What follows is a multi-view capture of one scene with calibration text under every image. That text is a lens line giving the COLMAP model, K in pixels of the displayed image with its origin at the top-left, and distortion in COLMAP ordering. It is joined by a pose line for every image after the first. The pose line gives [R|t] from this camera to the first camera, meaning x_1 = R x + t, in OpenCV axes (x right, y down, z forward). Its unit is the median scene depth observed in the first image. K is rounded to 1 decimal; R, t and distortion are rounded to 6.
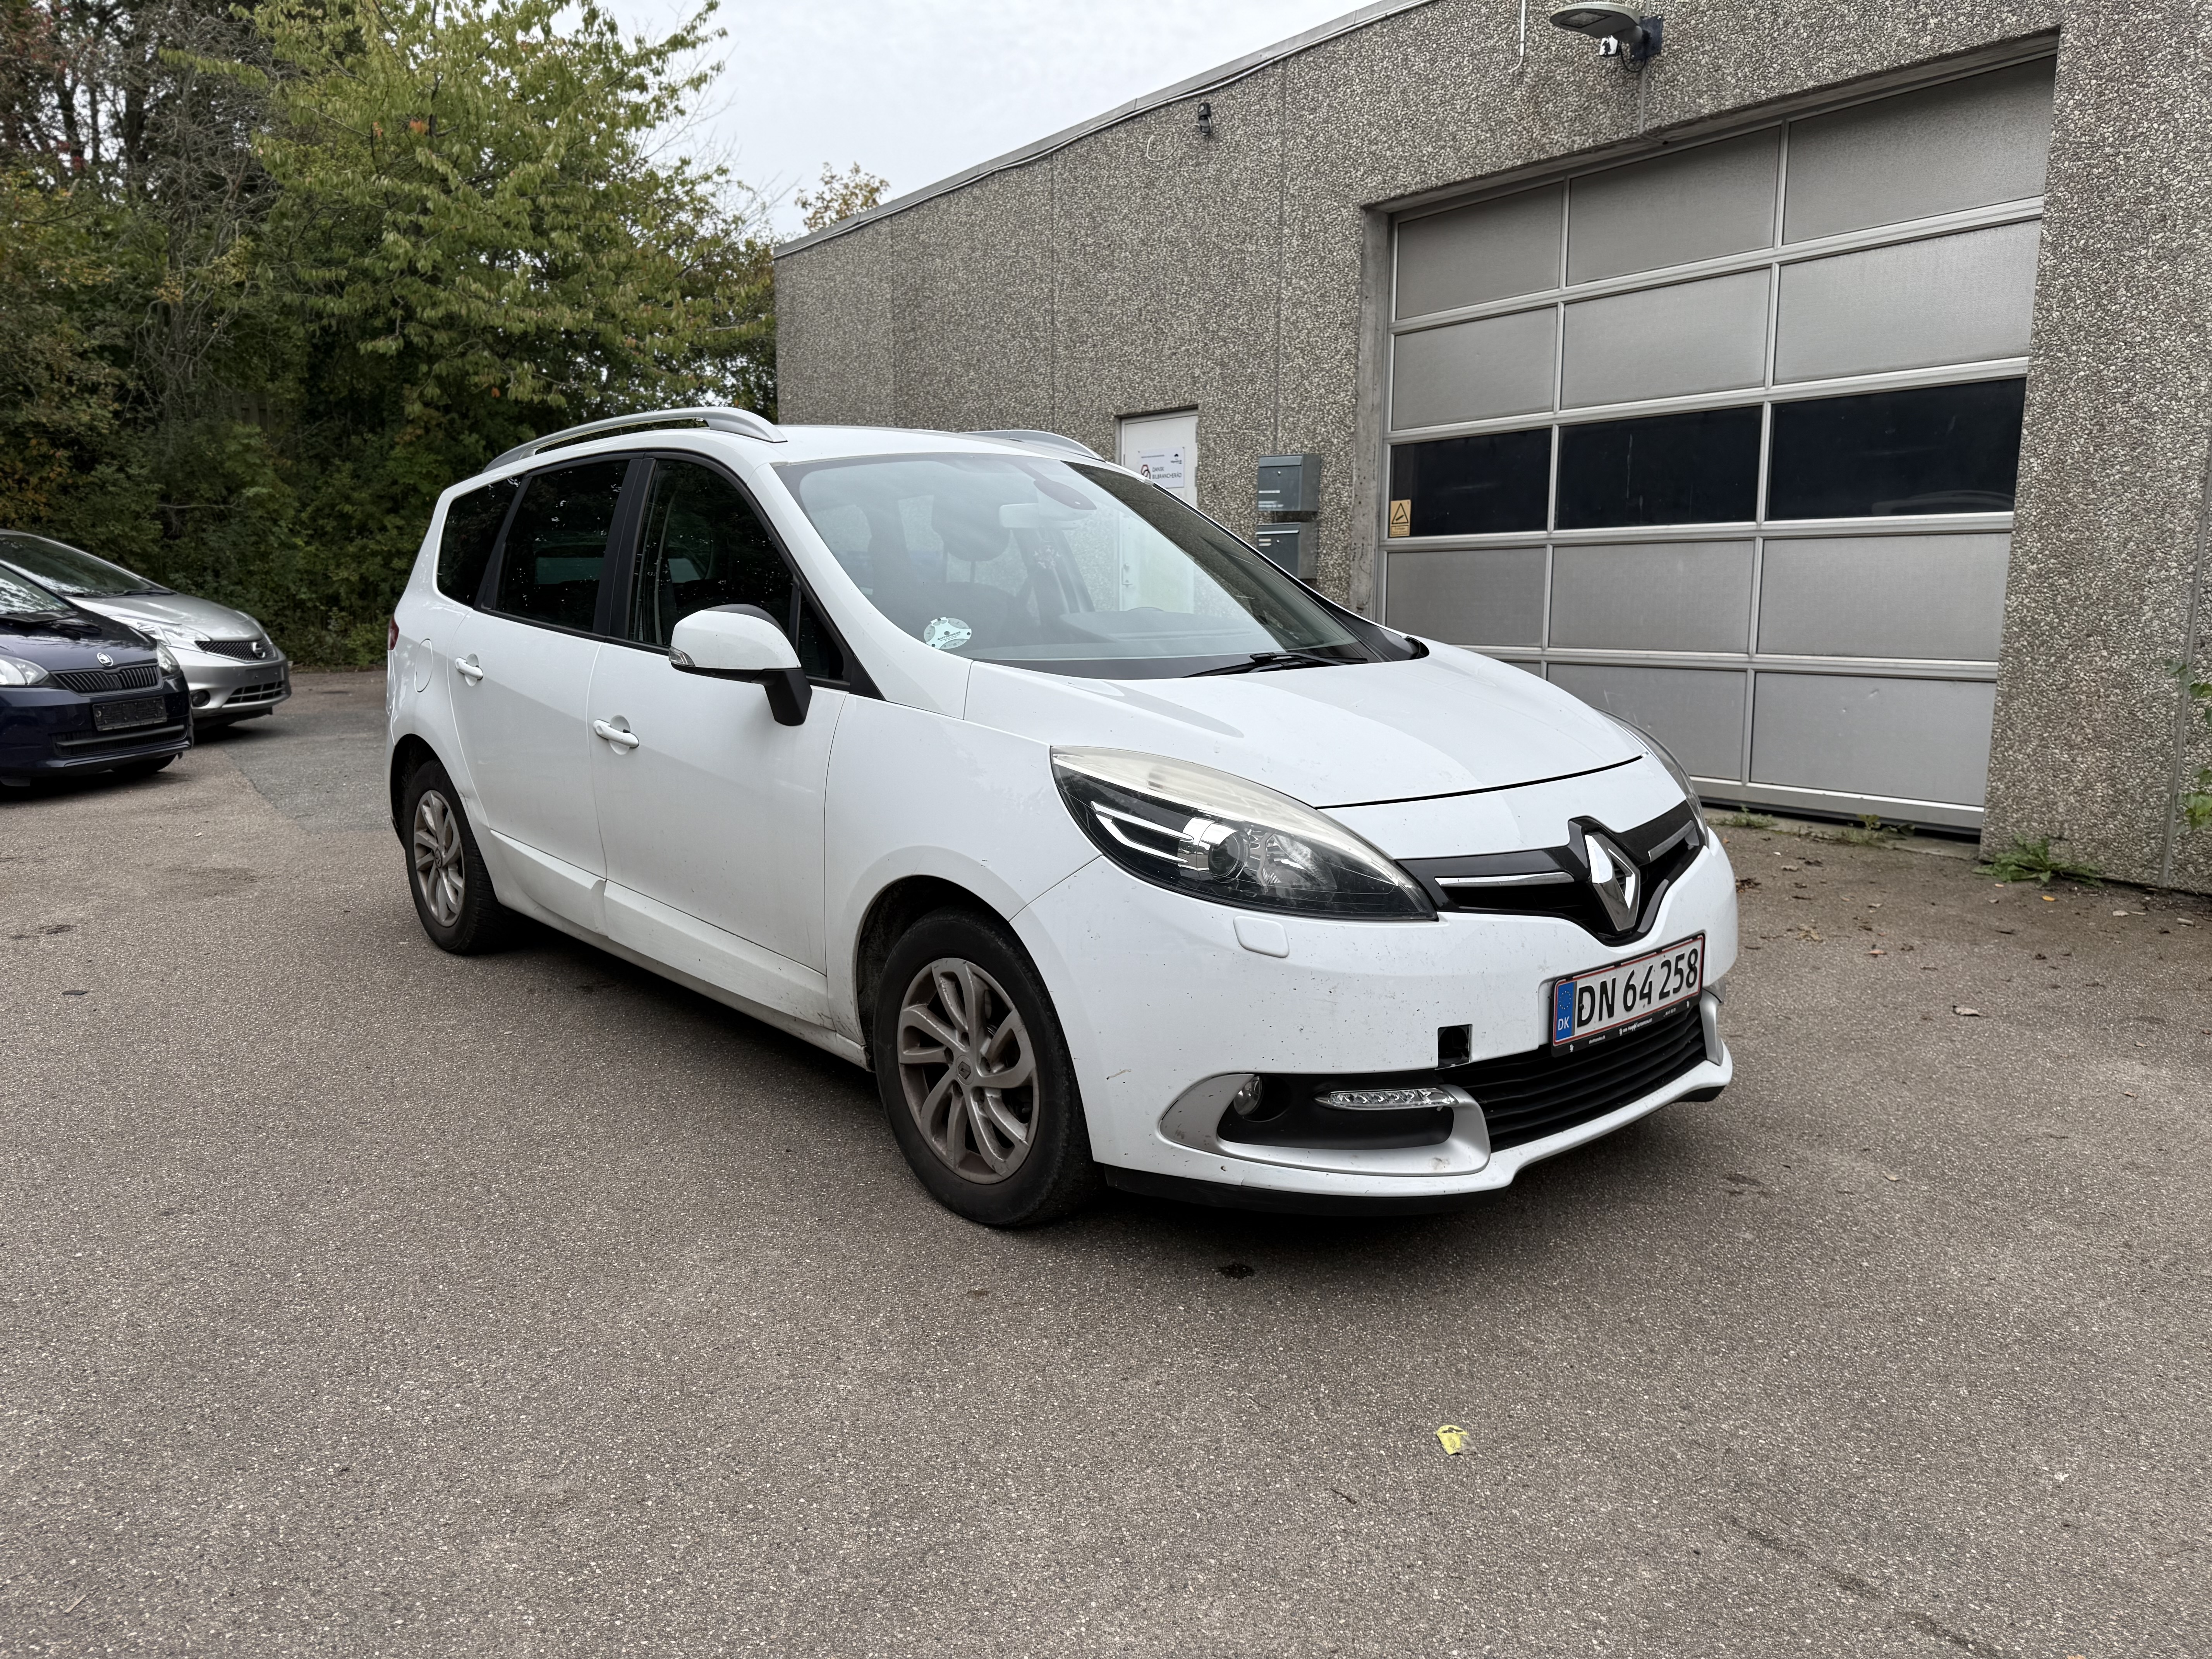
lens RADIAL K [[1562.9, 0, 1105.1], [0, 1562.9, 860.0], [0, 0, 1]] dist [0.002660, -0.012977]
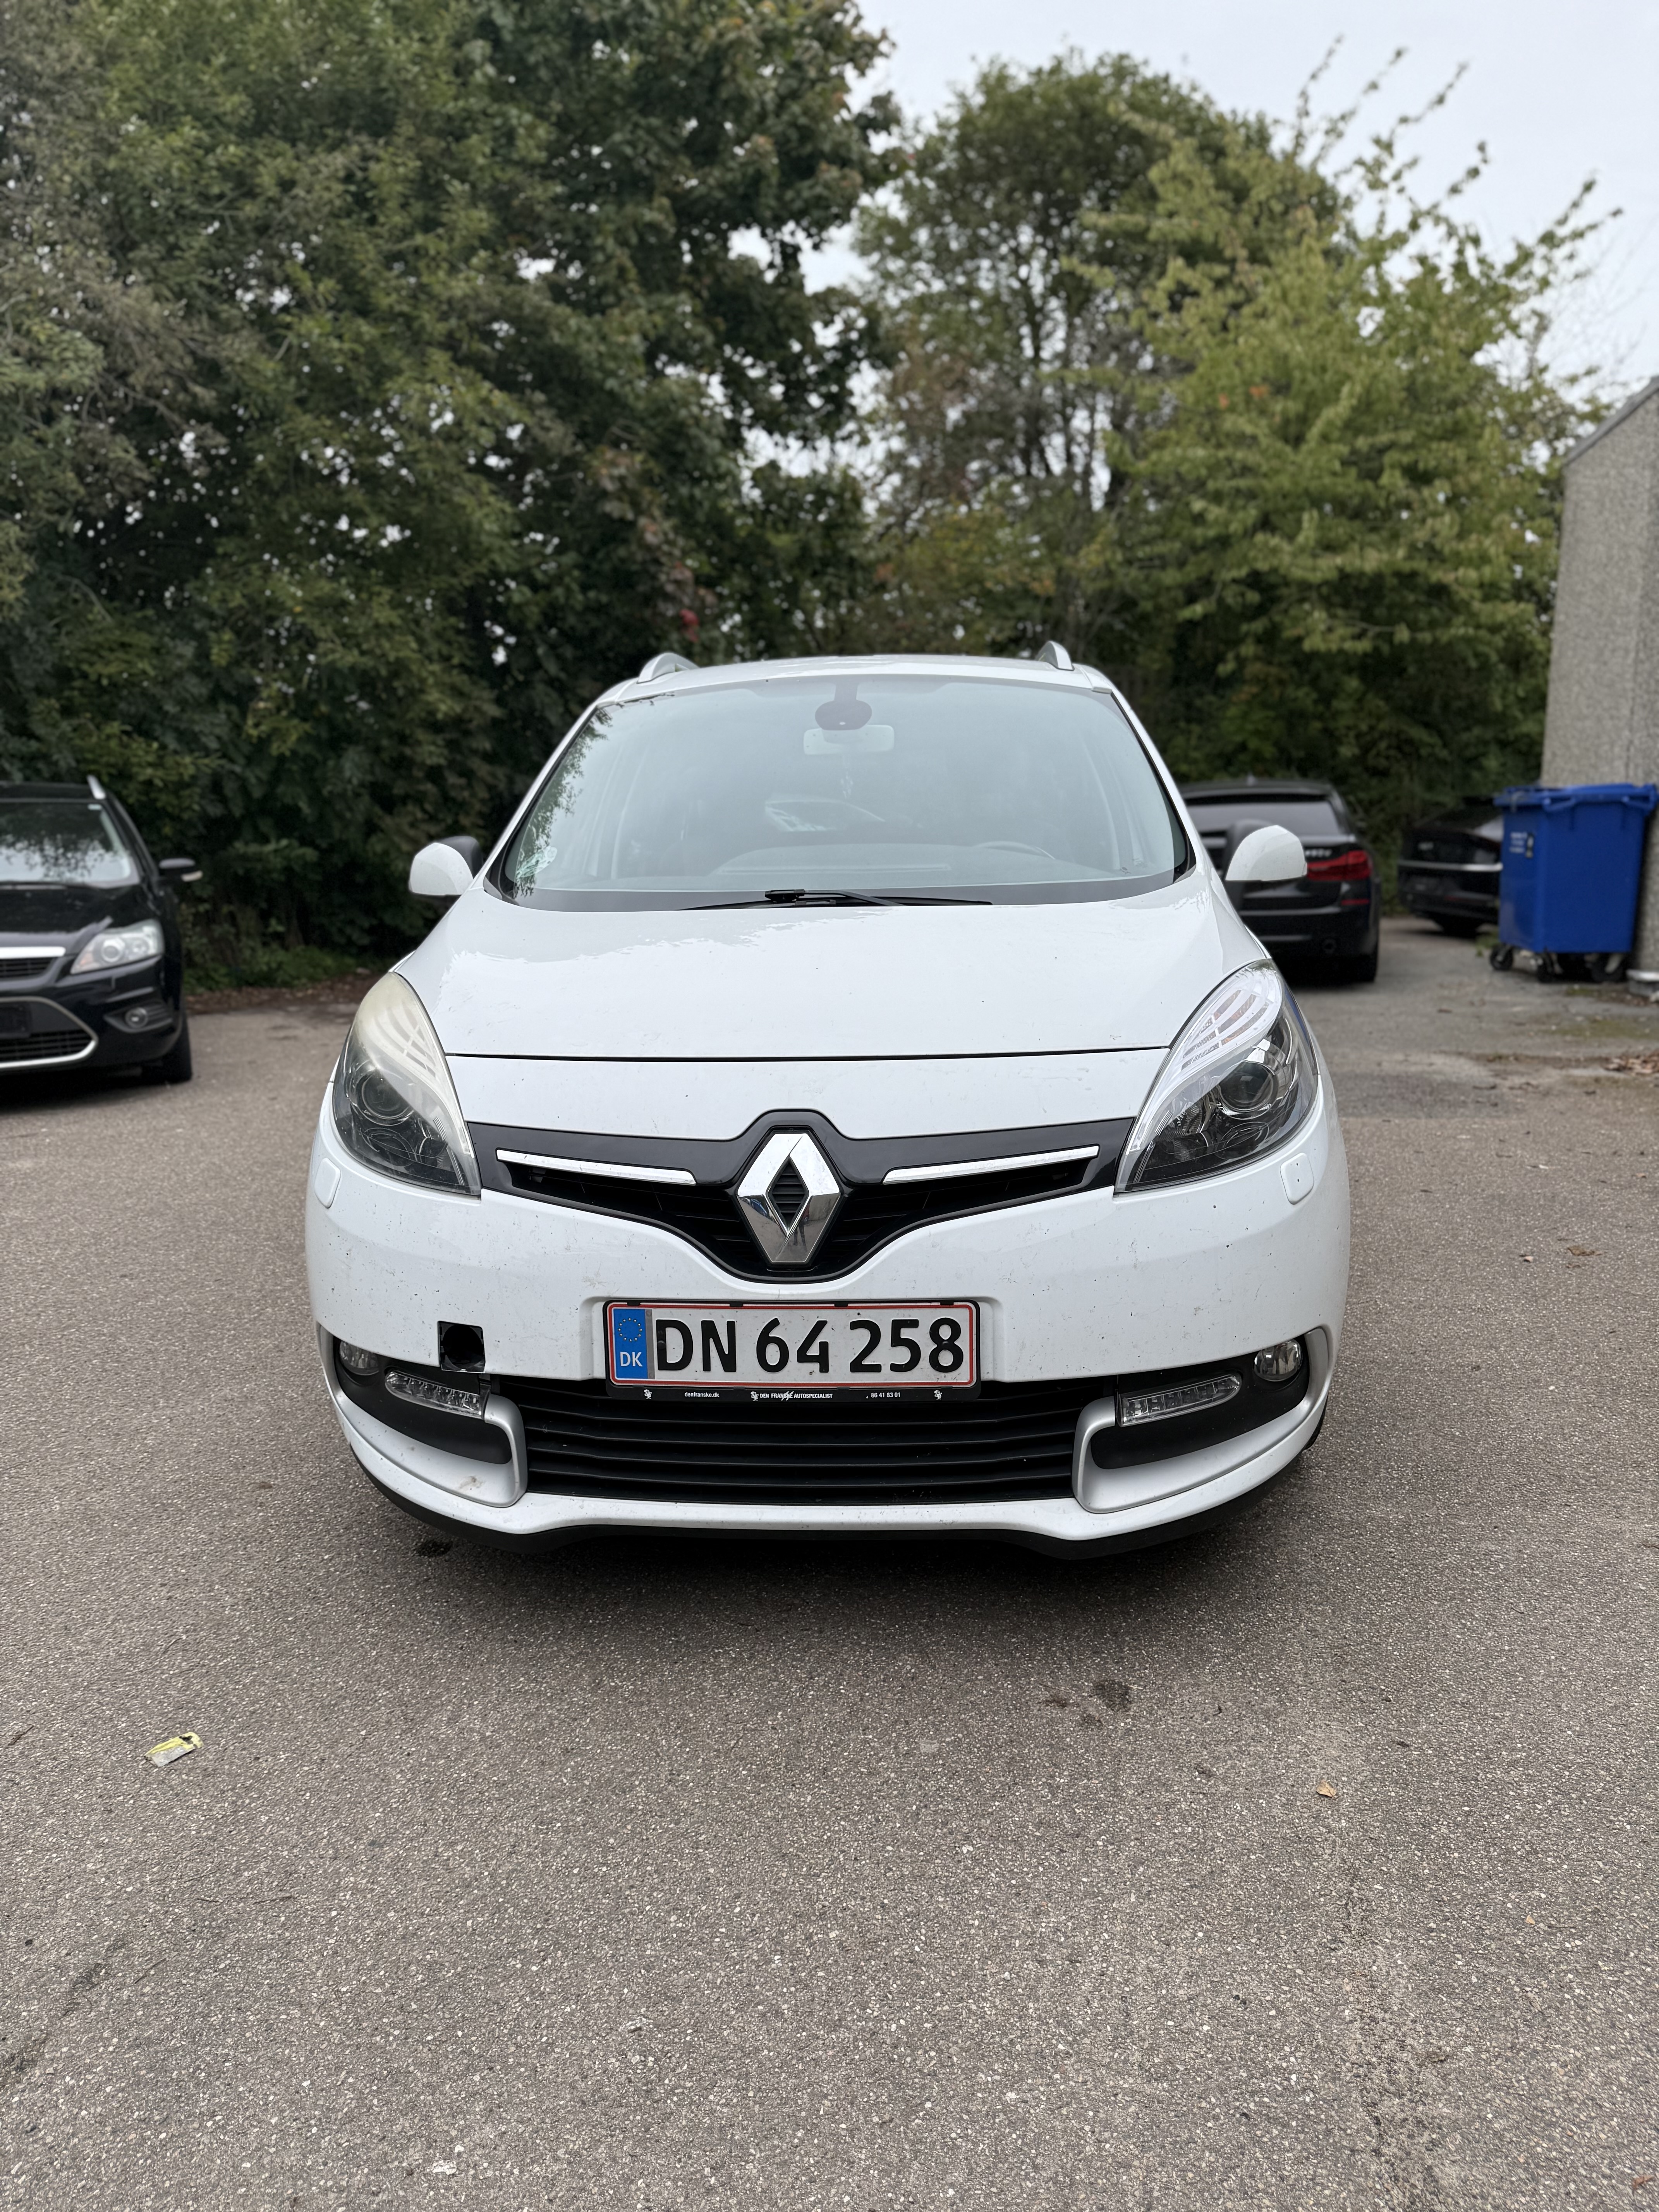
lens RADIAL K [[1562.9, 0, 831.4], [0, 1562.9, 1152.5], [0, 0, 1]] dist [0.002660, -0.012977]
pose [[0.690999, 0.133291, -0.710460, 0.861524], [-0.119767, 0.990379, 0.069321, -0.059625], [0.712865, 0.037189, 0.700315, 0.502988]]
